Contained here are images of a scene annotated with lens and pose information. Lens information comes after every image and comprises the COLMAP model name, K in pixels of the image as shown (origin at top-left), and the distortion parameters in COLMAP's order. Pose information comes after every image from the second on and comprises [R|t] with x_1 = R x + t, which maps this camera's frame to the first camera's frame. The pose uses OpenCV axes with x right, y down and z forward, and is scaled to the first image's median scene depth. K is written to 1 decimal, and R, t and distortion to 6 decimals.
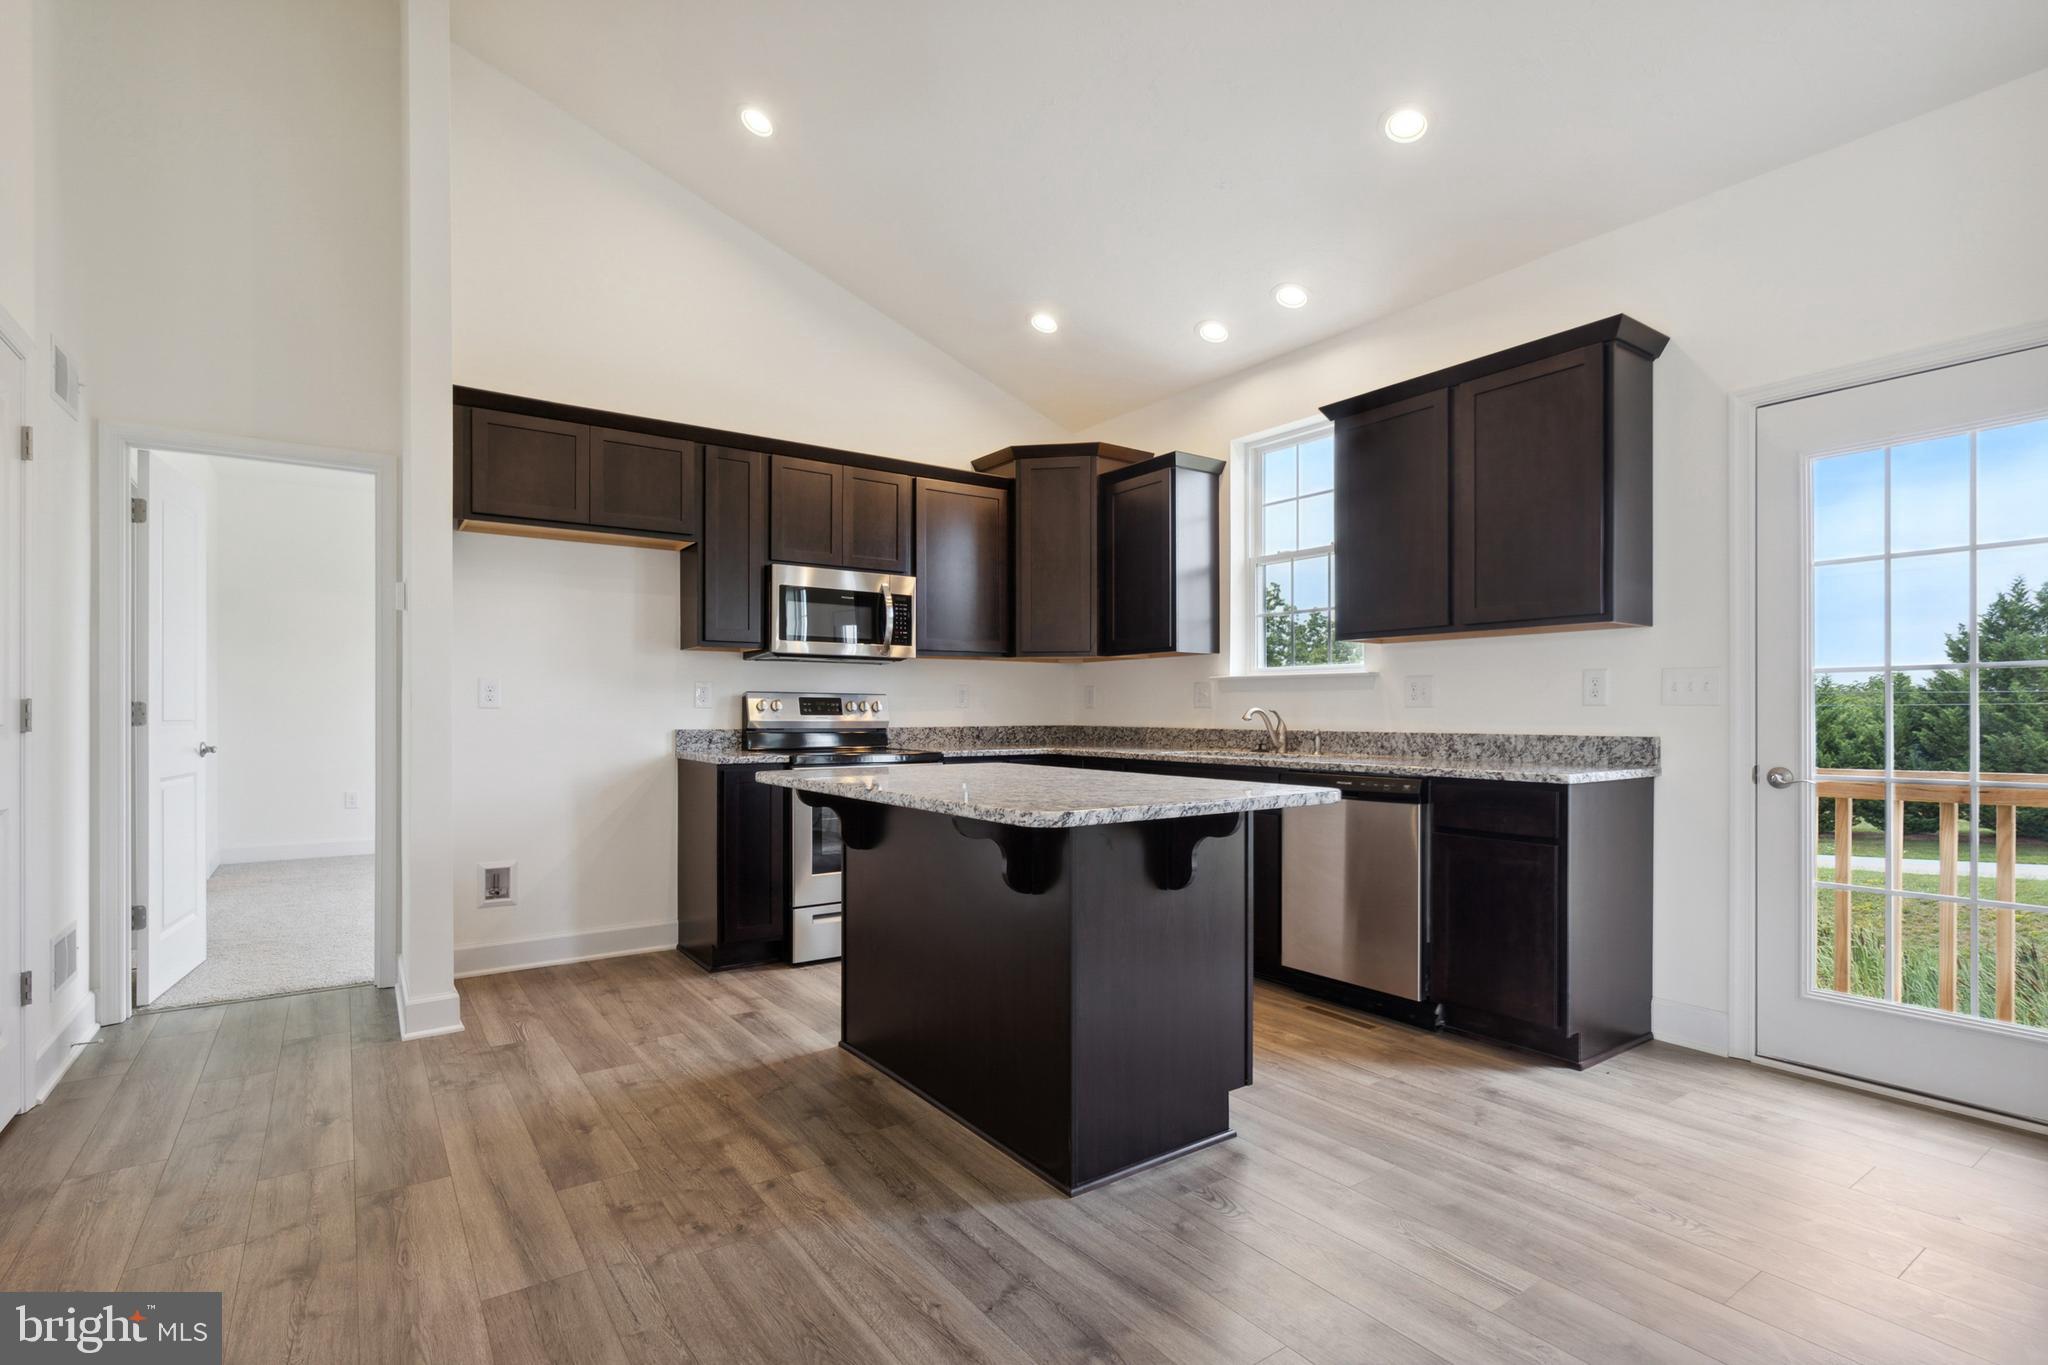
lens RADIAL K [[975.0, 0, 1028.8], [0, 975.0, 713.0], [0, 0, 1]] dist [-0.000976, 0.000271]
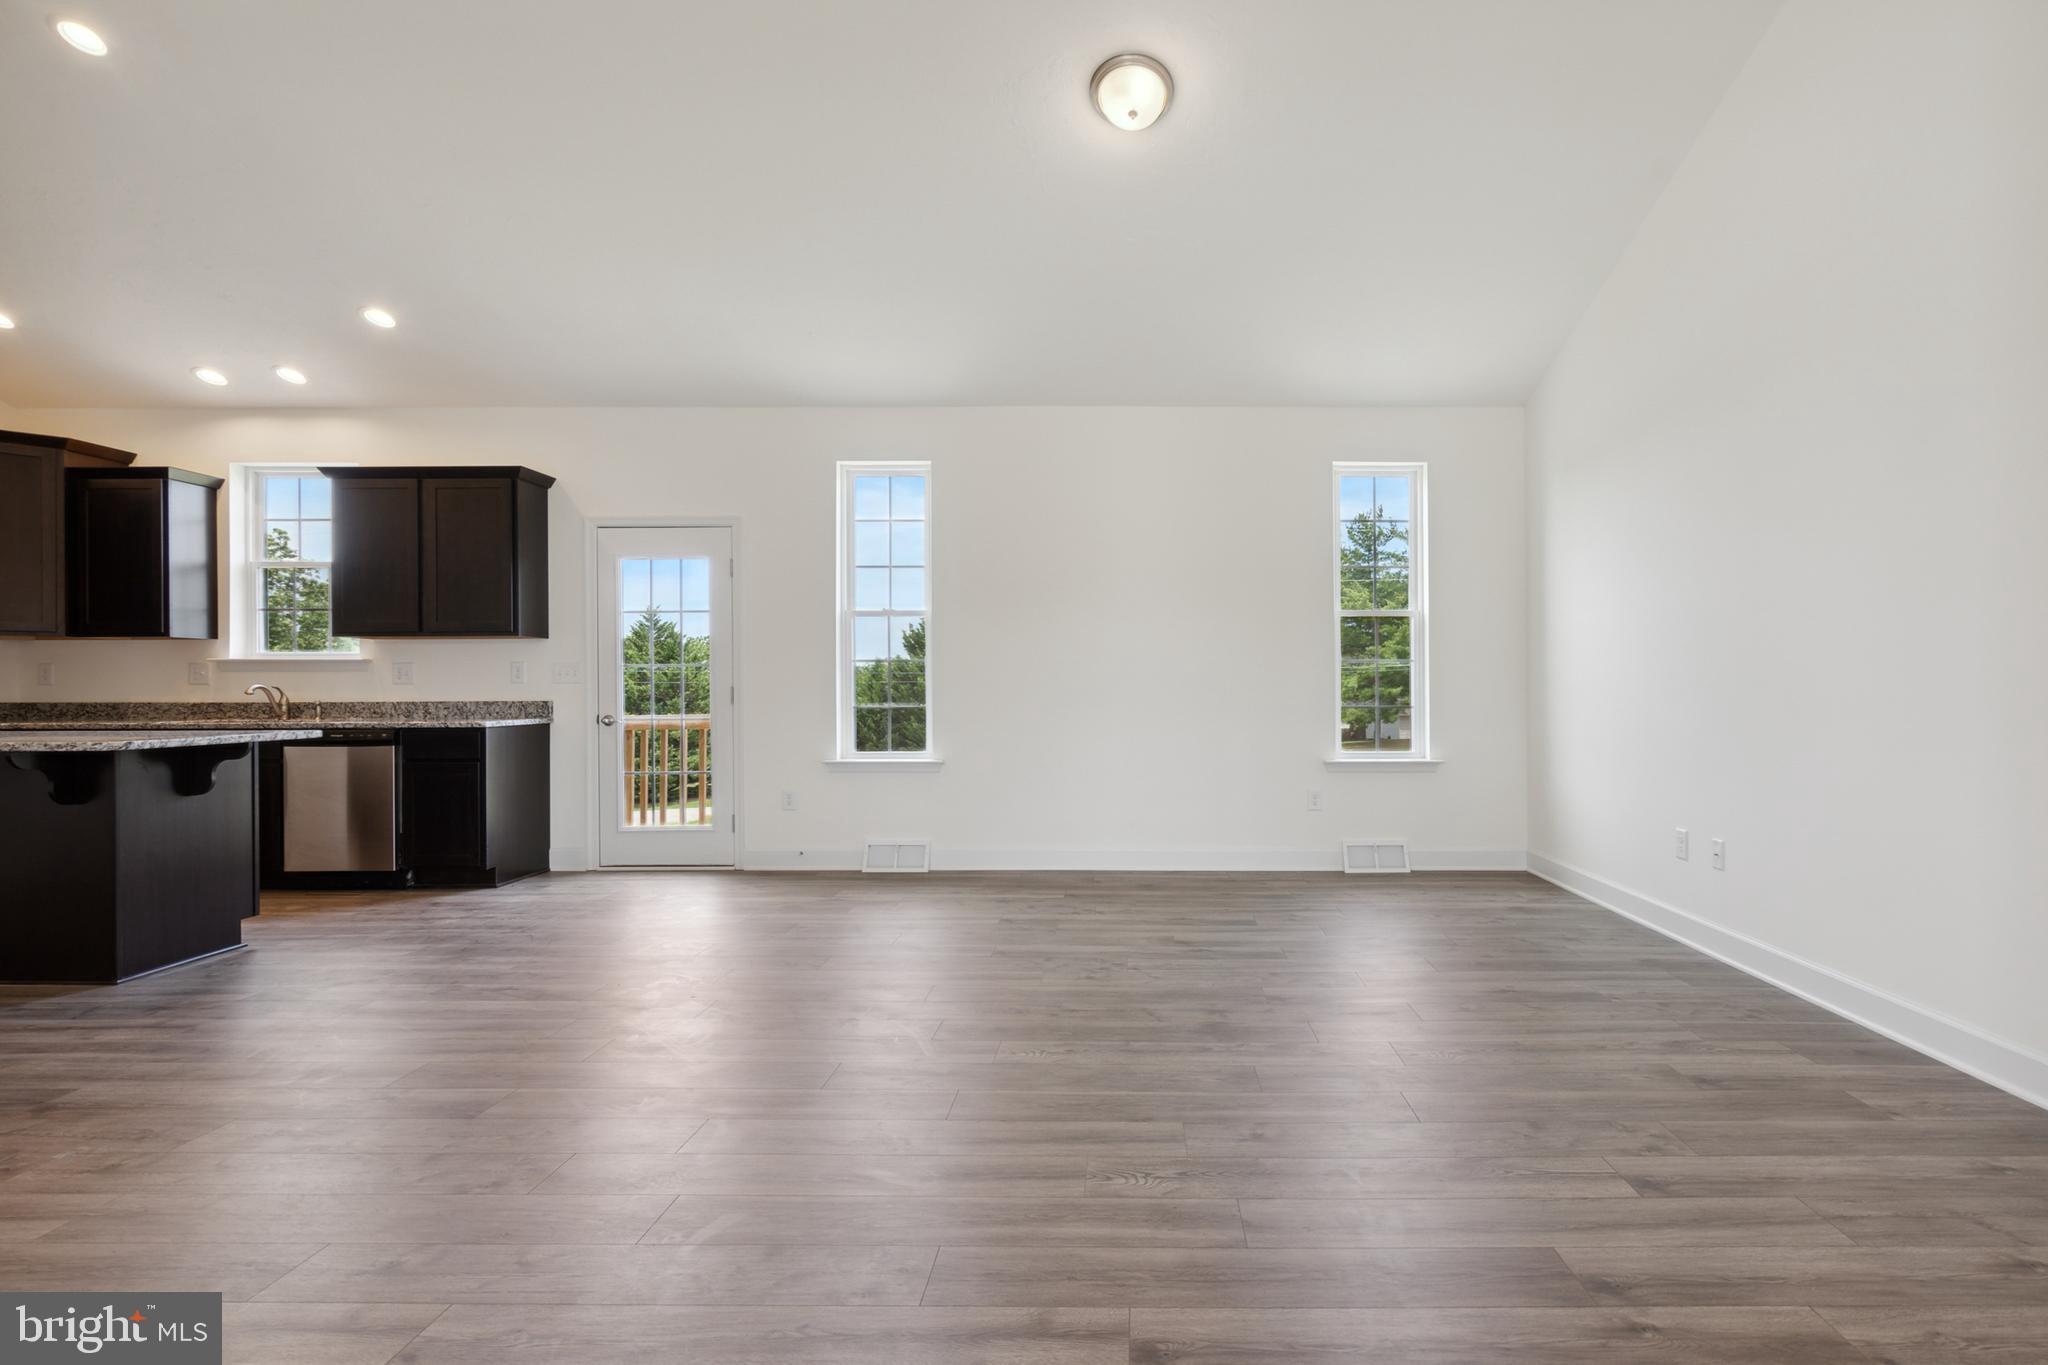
lens RADIAL K [[996.4, 0, 1114.3], [0, 996.4, 690.9], [0, 0, 1]] dist [0.003690, 0.000761]
pose [[0.588486, -0.004186, 0.808497, -0.175164], [0.005871, 0.999982, 0.000904, 0.008655], [-0.808486, 0.004215, 0.588500, -0.715316]]
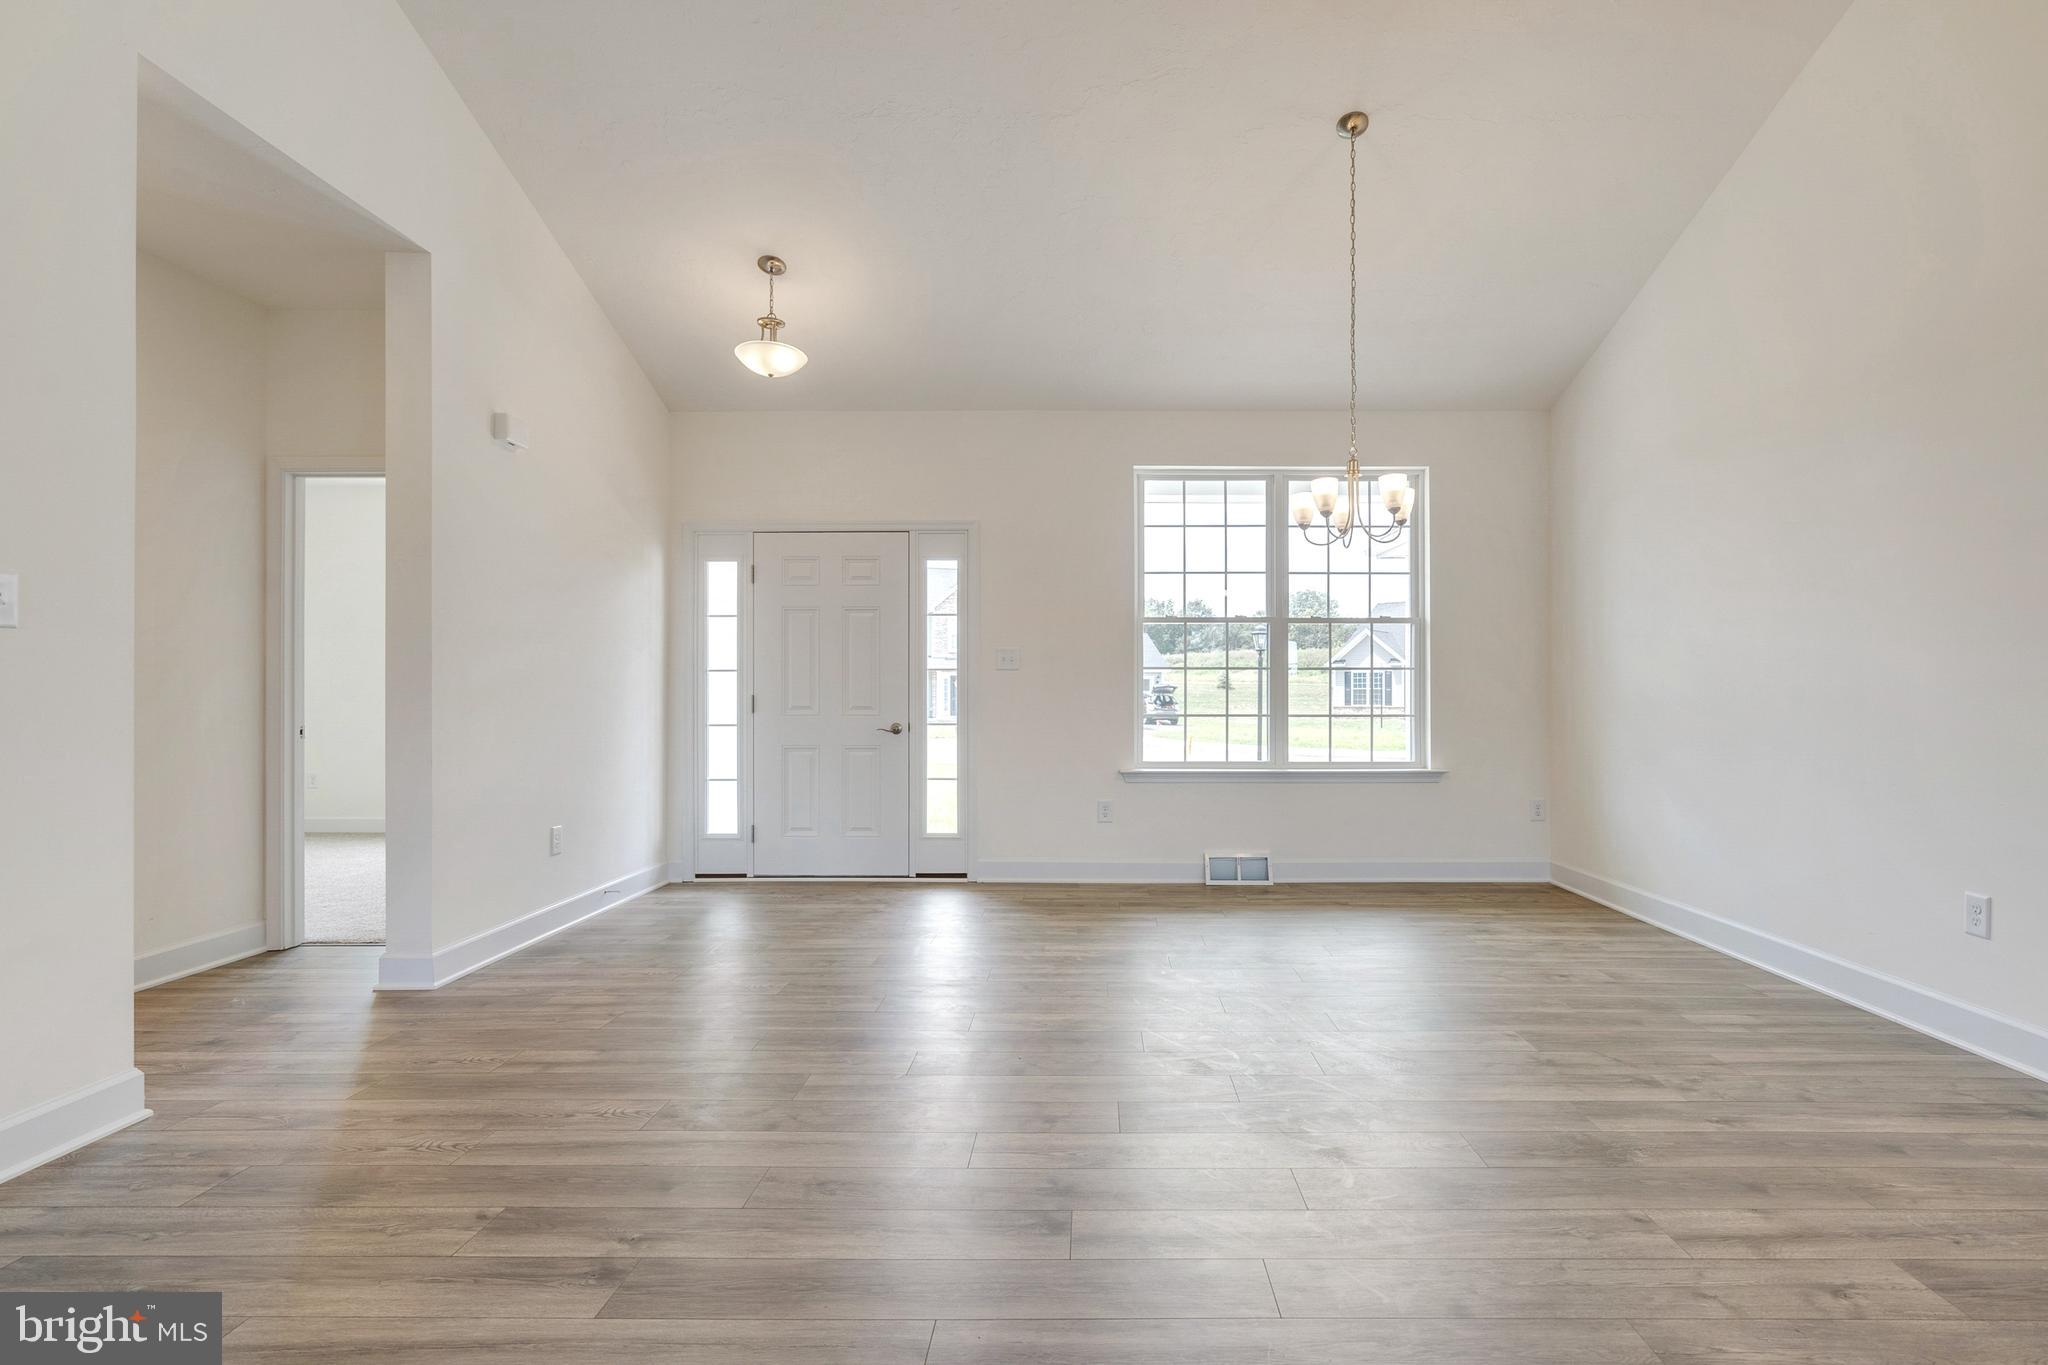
lens RADIAL K [[1001.3, 0, 1083.9], [0, 1001.3, 689.5], [0, 0, 1]] dist [0.002088, 0.000269]
pose [[-0.580000, -0.009414, -0.814562, 0.556350], [-0.004978, 0.999956, -0.008012, 0.008827], [0.814601, -0.000592, -0.580021, -0.186825]]
